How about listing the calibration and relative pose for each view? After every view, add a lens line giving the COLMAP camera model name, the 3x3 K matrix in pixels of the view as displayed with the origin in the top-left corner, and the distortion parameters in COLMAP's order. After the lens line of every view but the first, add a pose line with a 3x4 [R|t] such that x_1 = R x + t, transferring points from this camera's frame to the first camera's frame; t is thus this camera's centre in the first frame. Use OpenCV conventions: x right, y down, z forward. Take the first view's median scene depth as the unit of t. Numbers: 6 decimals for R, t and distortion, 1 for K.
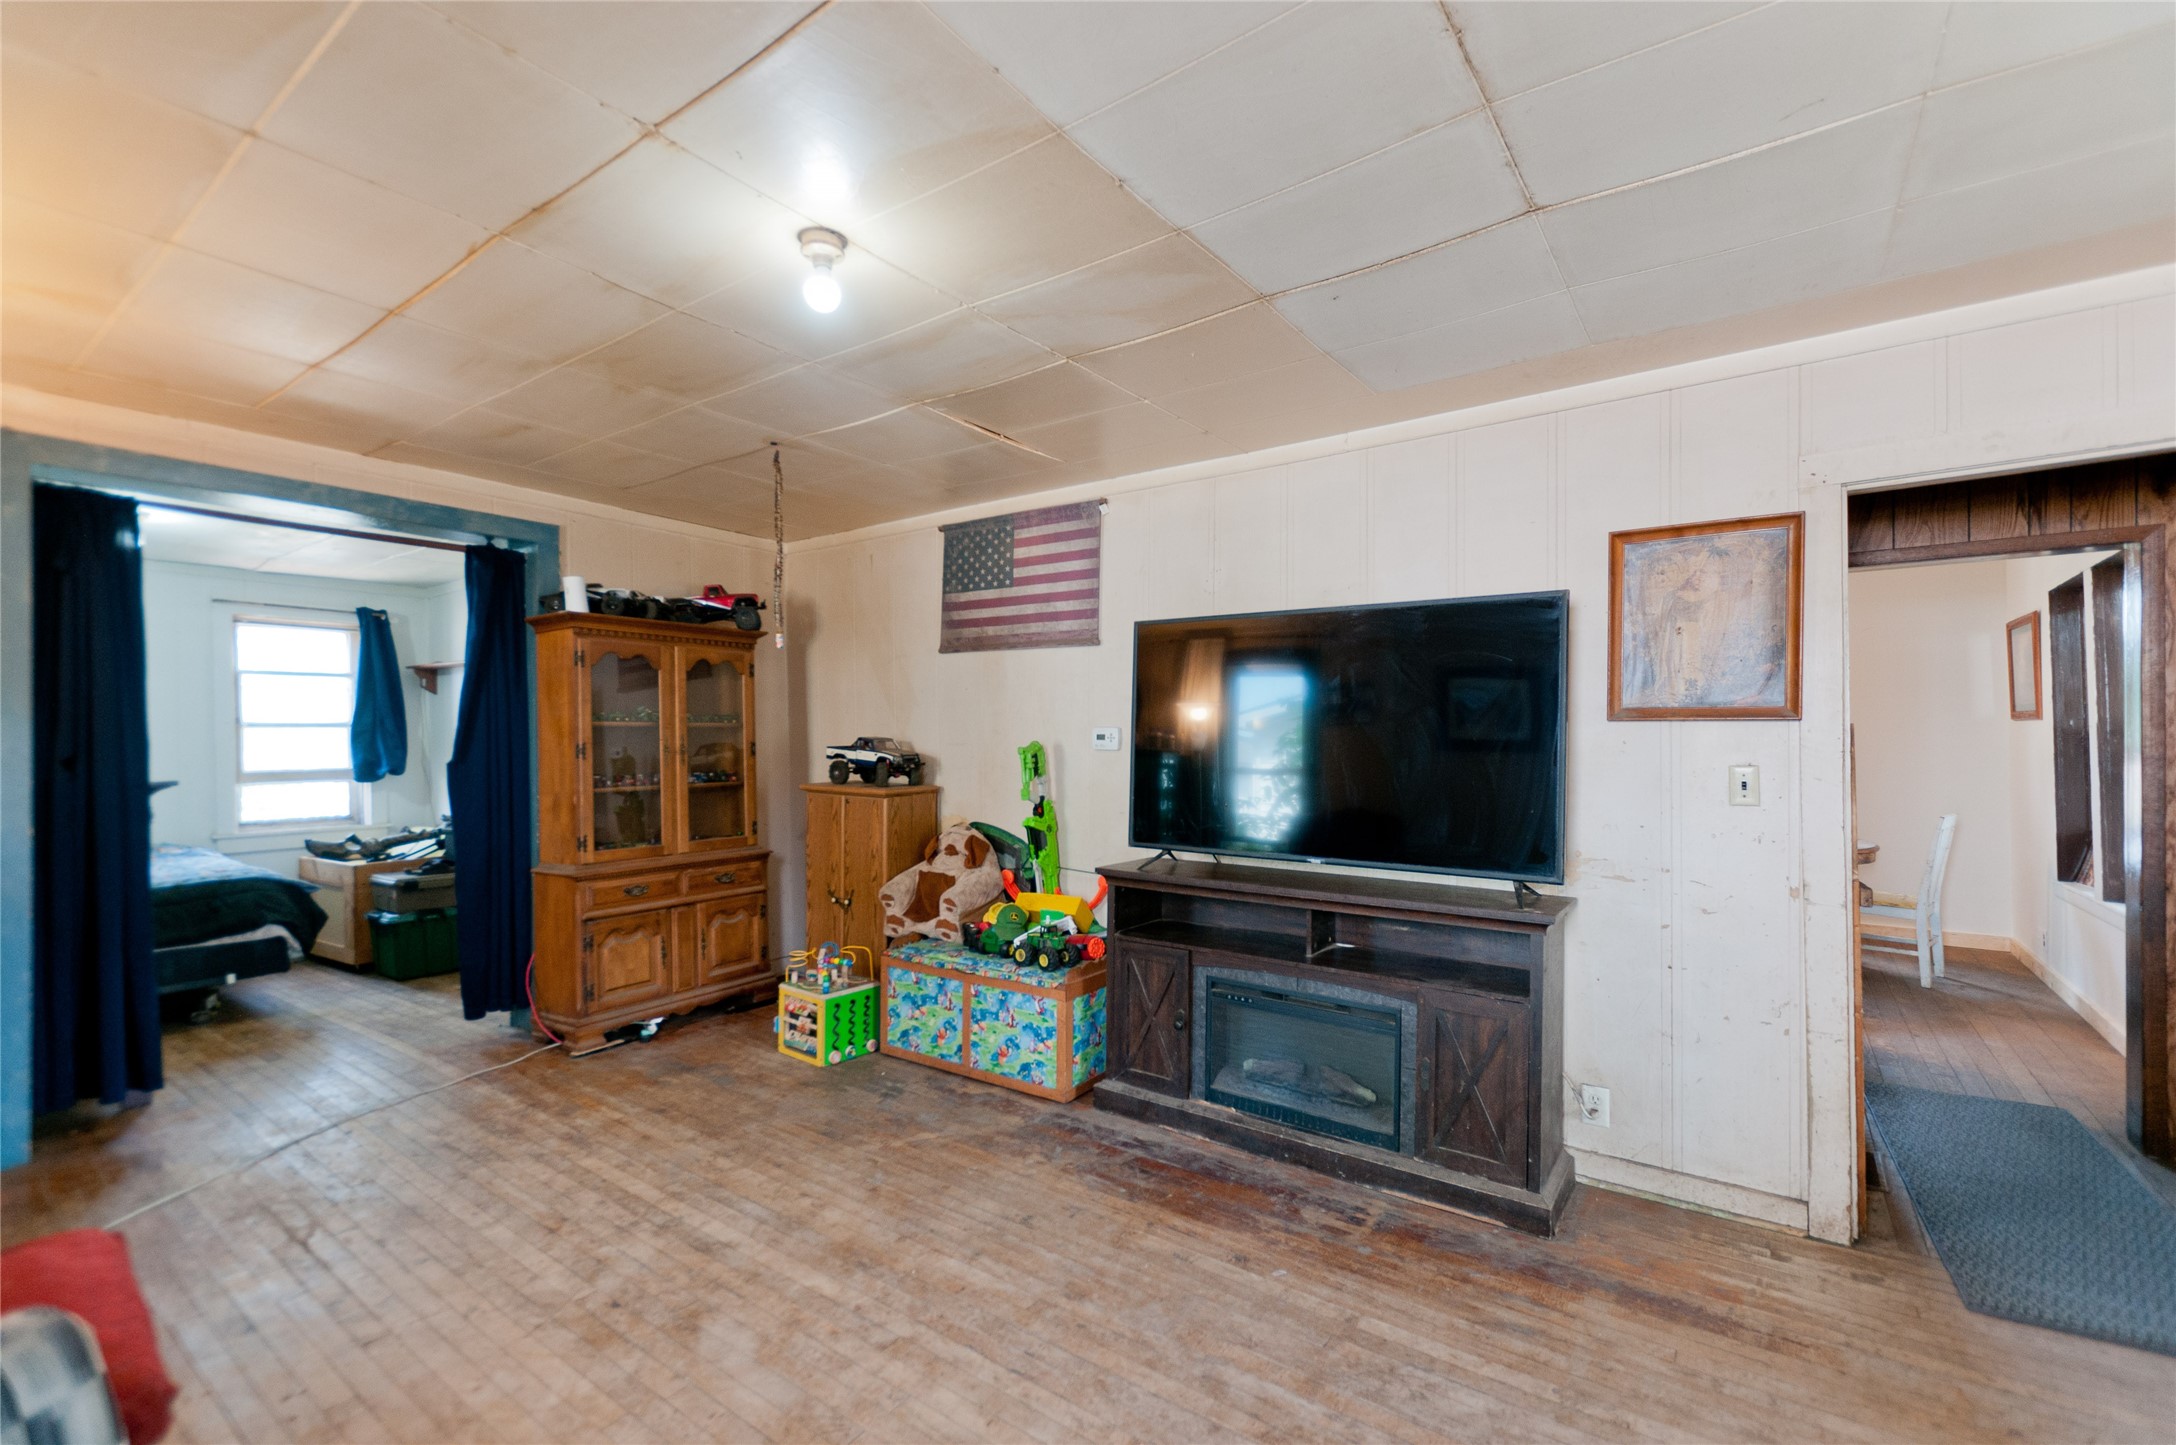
lens RADIAL K [[933.9, 0, 1084.4], [0, 933.9, 744.1], [0, 0, 1]] dist [0.001070, -0.000089]
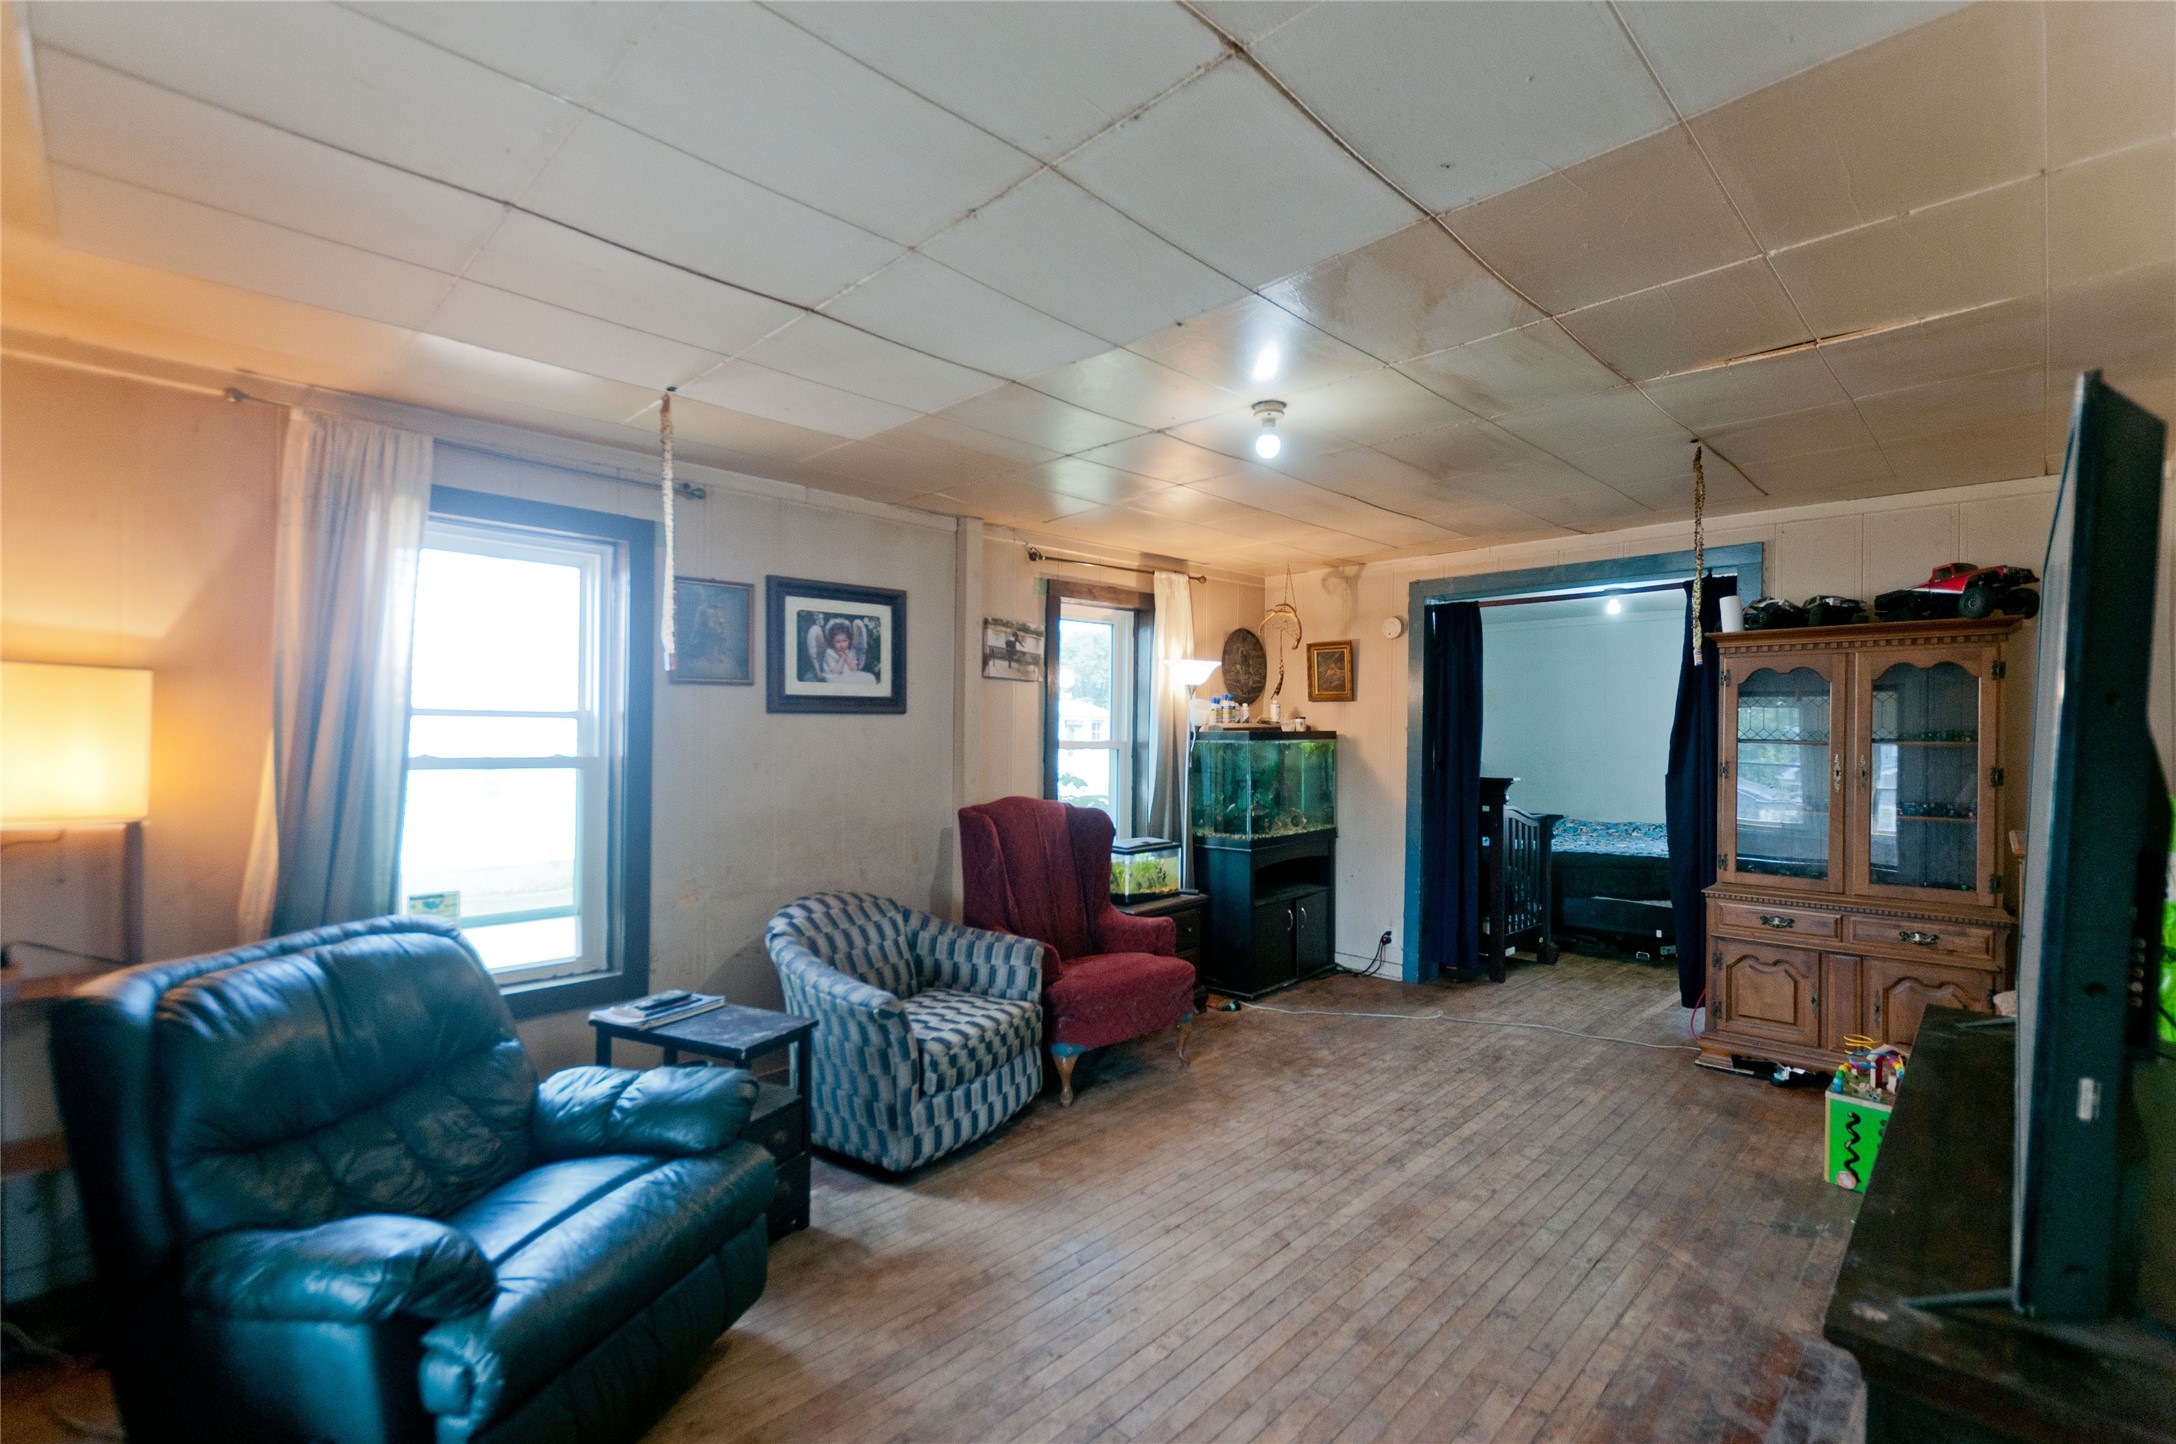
lens RADIAL K [[933.9, 0, 1084.4], [0, 933.9, 743.6], [0, 0, 1]] dist [0.001070, -0.000089]
pose [[-0.159504, 0.013223, -0.987109, 0.603513], [-0.007015, 0.999870, 0.014527, -0.032646], [0.987172, 0.009241, -0.159390, 0.509098]]
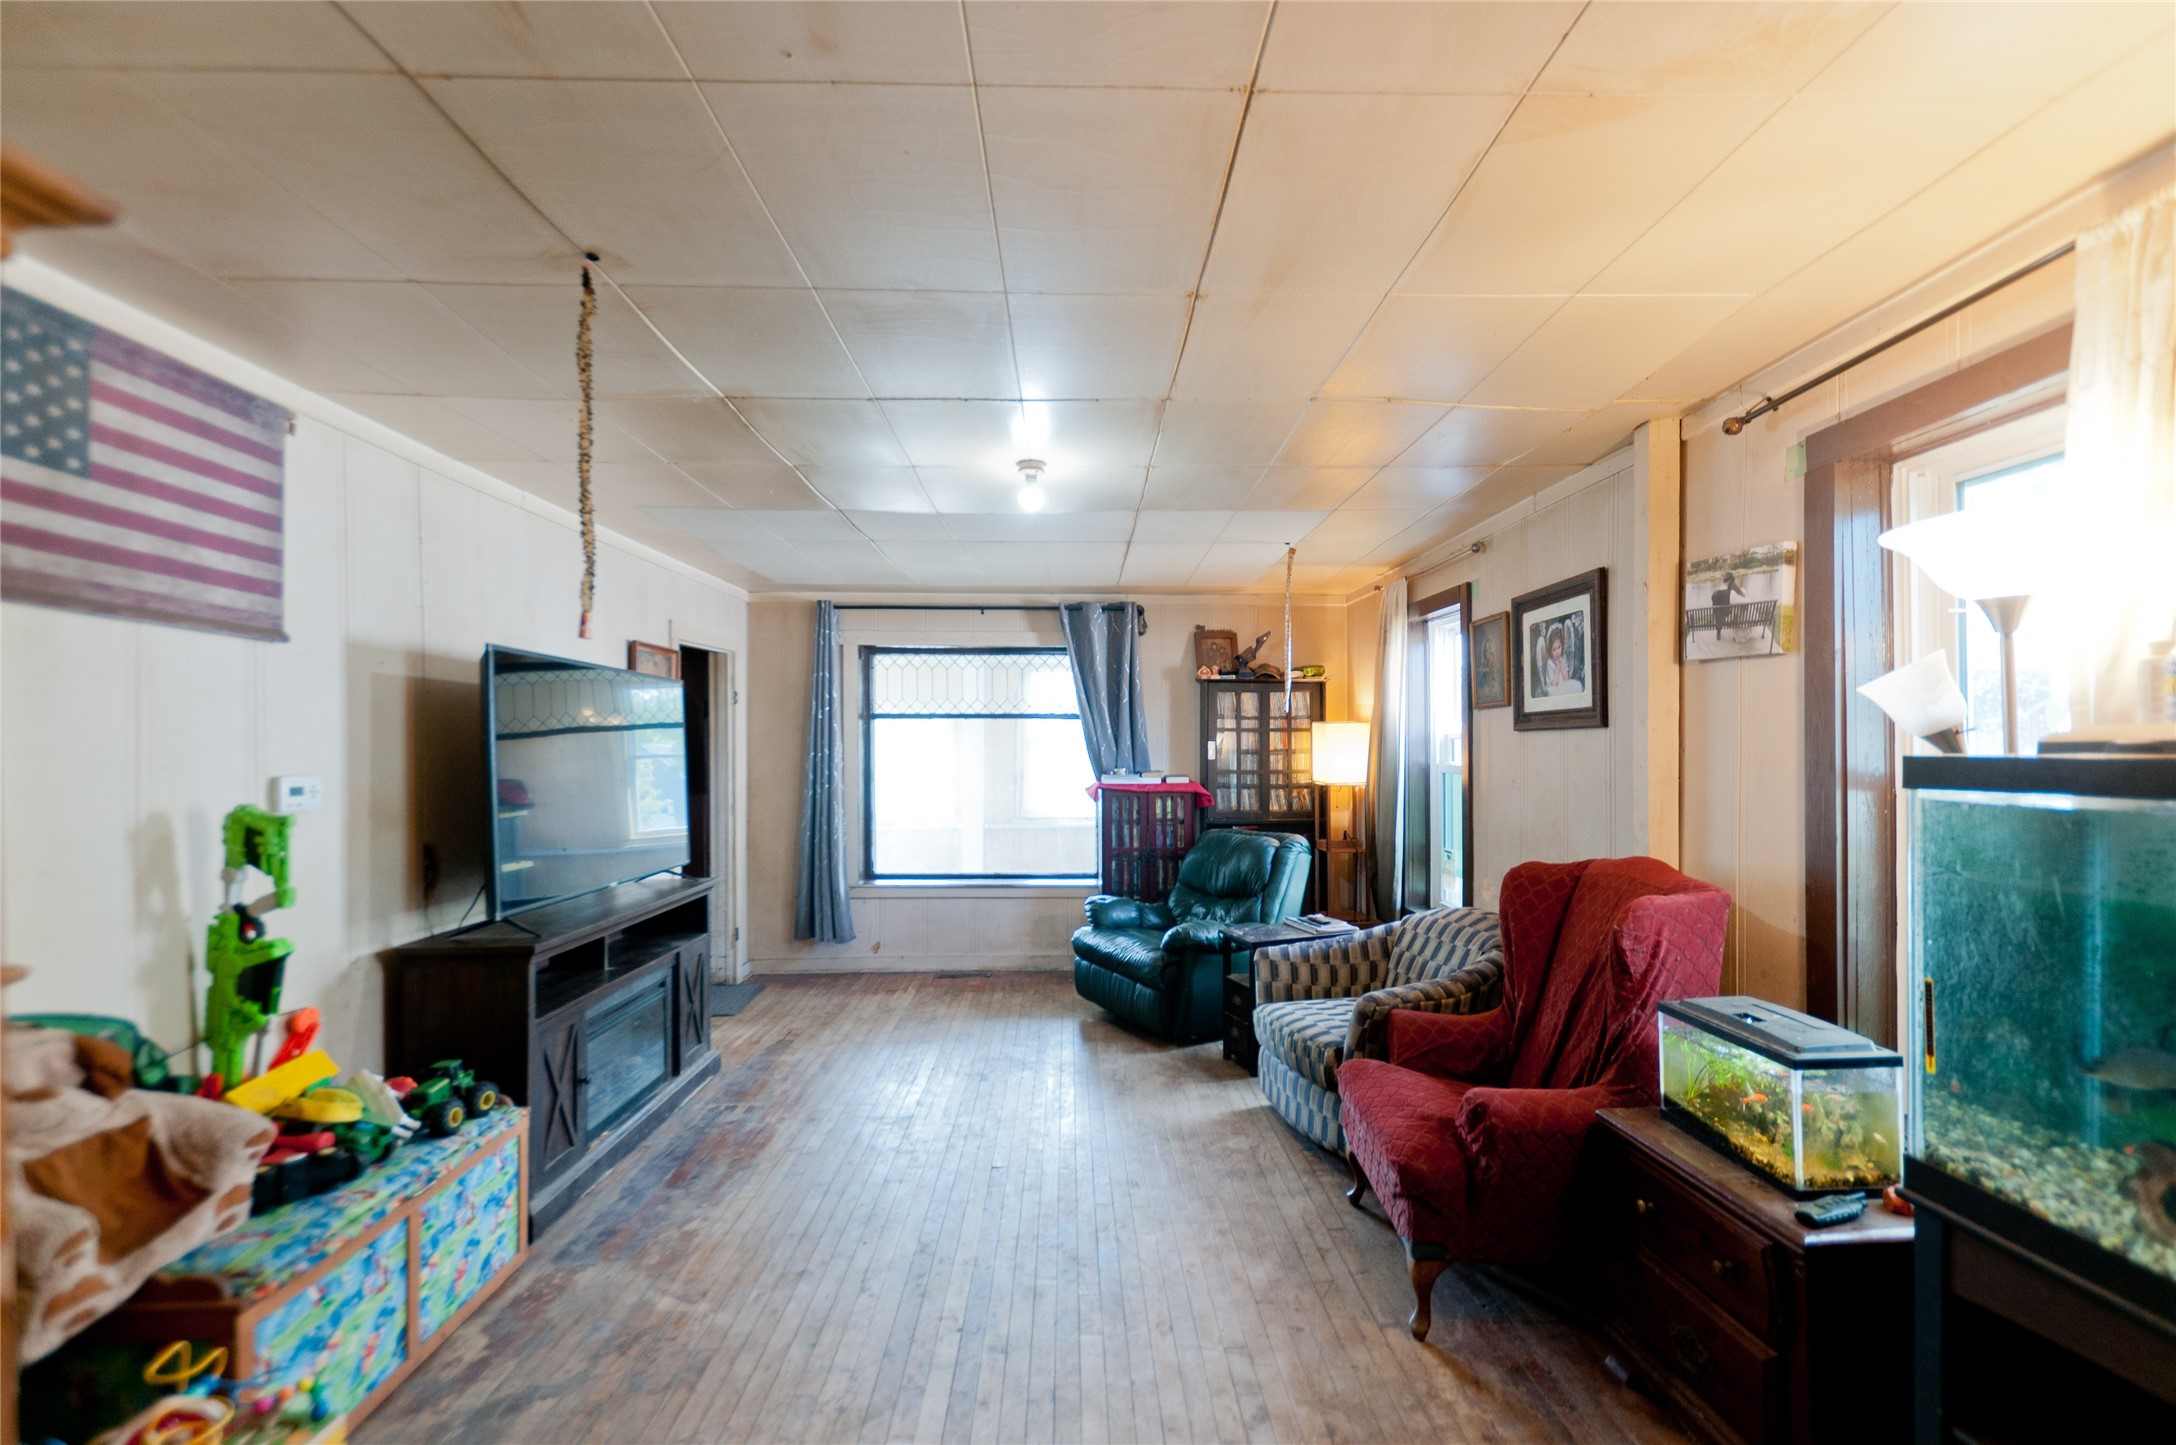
lens RADIAL K [[950.8, 0, 1115.9], [0, 950.8, 744.8], [0, 0, 1]] dist [0.016131, -0.000047]
pose [[-0.624299, -0.000761, 0.781185, -0.862126], [0.004459, 0.999980, 0.004537, -0.040640], [-0.781173, 0.006316, -0.624283, 1.008538]]
